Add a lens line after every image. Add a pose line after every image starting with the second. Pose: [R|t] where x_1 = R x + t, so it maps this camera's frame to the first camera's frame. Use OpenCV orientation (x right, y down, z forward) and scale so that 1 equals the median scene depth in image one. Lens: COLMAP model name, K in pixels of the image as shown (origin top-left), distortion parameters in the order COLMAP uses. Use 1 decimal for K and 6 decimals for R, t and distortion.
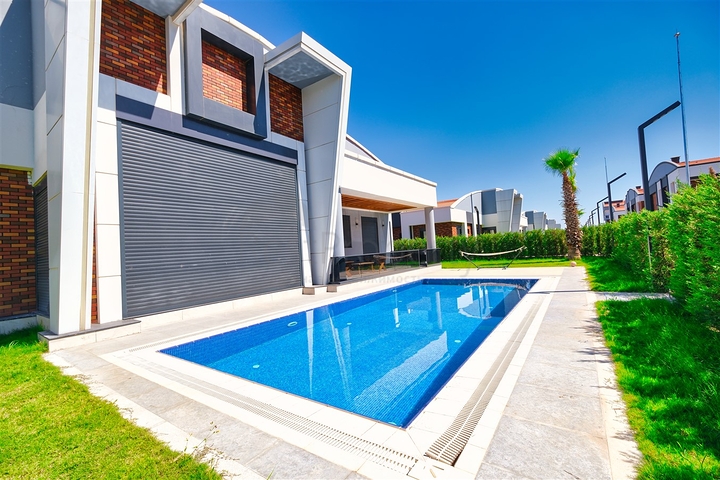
lens RADIAL K [[310.7, 0, 360.3], [0, 310.7, 239.5], [0, 0, 1]] dist [0.000568, 0.000033]
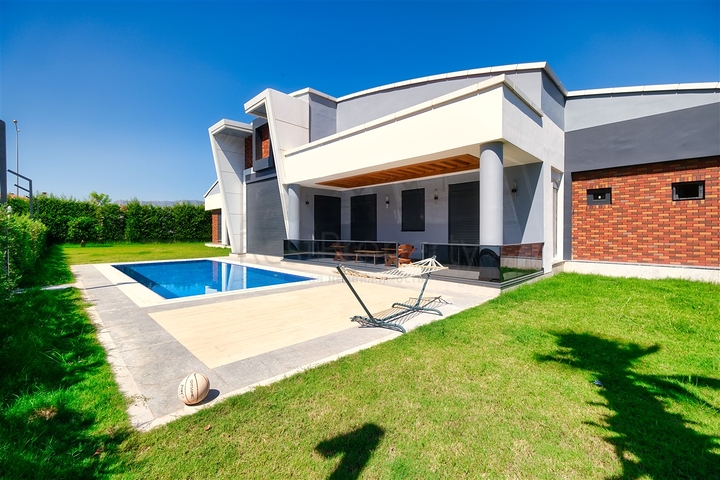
lens RADIAL K [[310.7, 0, 359.2], [0, 310.7, 235.7], [0, 0, 1]] dist [0.000568, 0.000033]
pose [[-0.168408, 0.064764, -0.983587, 0.763974], [0.044316, 0.997328, 0.058081, -0.014274], [0.984721, -0.033807, -0.170828, 1.014315]]
